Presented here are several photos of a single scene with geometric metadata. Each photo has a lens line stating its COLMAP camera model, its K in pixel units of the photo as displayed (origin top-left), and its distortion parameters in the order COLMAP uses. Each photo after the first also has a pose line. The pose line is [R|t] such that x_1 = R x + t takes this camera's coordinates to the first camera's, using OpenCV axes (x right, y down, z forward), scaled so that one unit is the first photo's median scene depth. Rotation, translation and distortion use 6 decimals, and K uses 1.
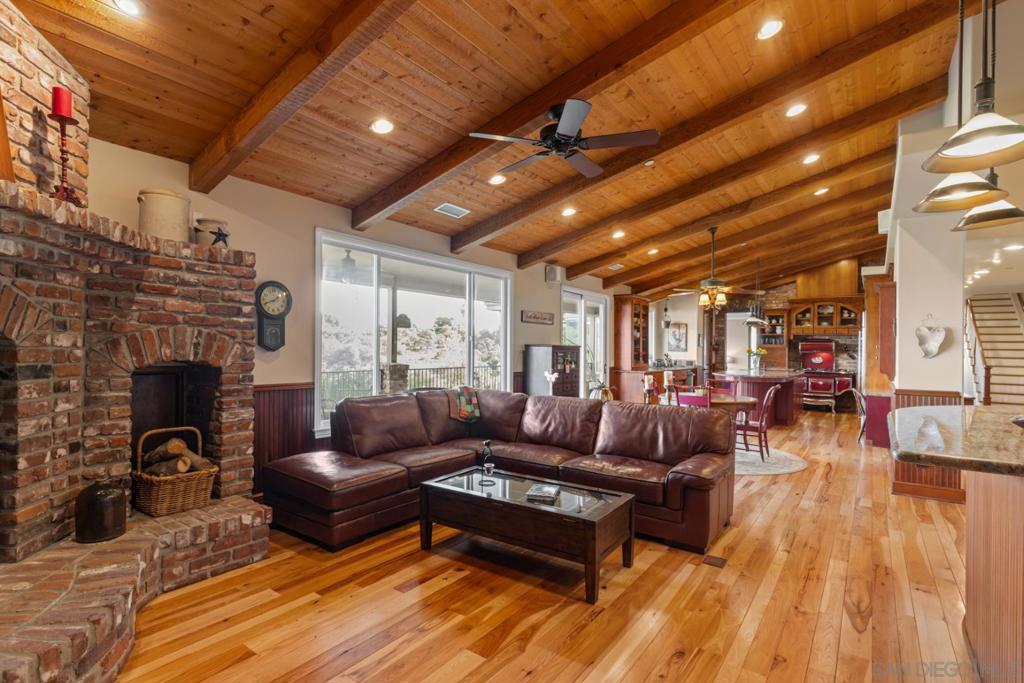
lens RADIAL K [[508.3, 0, 492.9], [0, 508.3, 344.8], [0, 0, 1]] dist [0.002403, -0.000175]
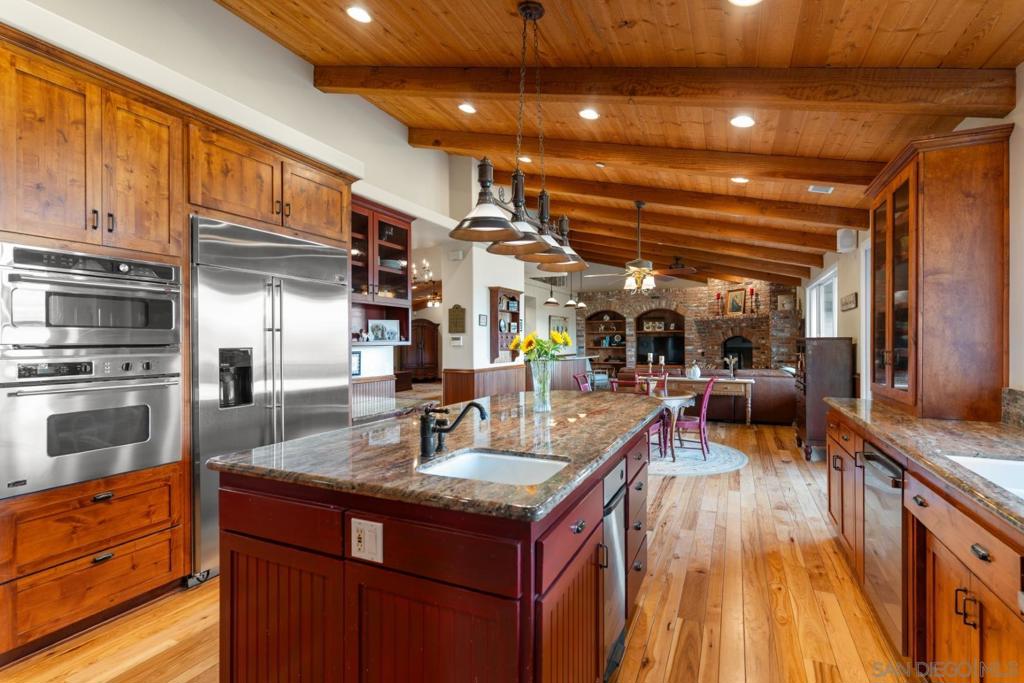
lens RADIAL K [[490.0, 0, 508.0], [0, 490.0, 337.3], [0, 0, 1]] dist [0.002716, 0.000155]
pose [[-0.979016, -0.014052, -0.203297, 1.852041], [-0.010720, 0.999790, -0.017483, 0.044722], [0.203500, -0.014937, -0.978961, 4.029366]]
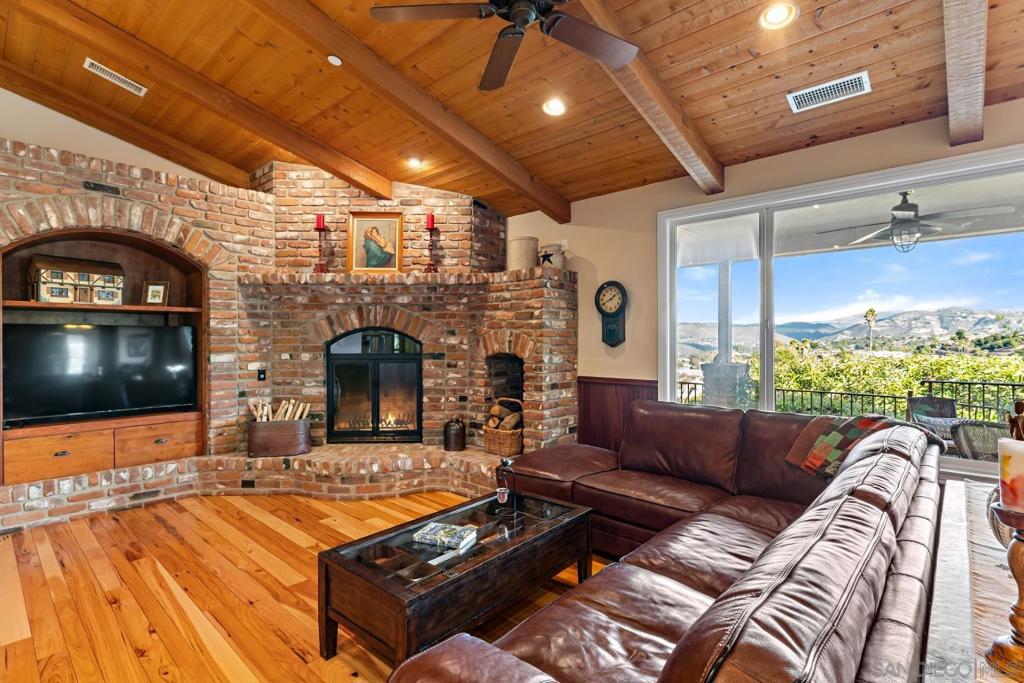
lens RADIAL K [[490.0, 0, 508.0], [0, 490.0, 337.3], [0, 0, 1]] dist [0.002716, 0.000155]
pose [[-0.104853, -0.020834, -0.994269, 0.824153], [0.006984, 0.999740, -0.021685, 0.018037], [0.994463, -0.009218, -0.104681, 1.209317]]
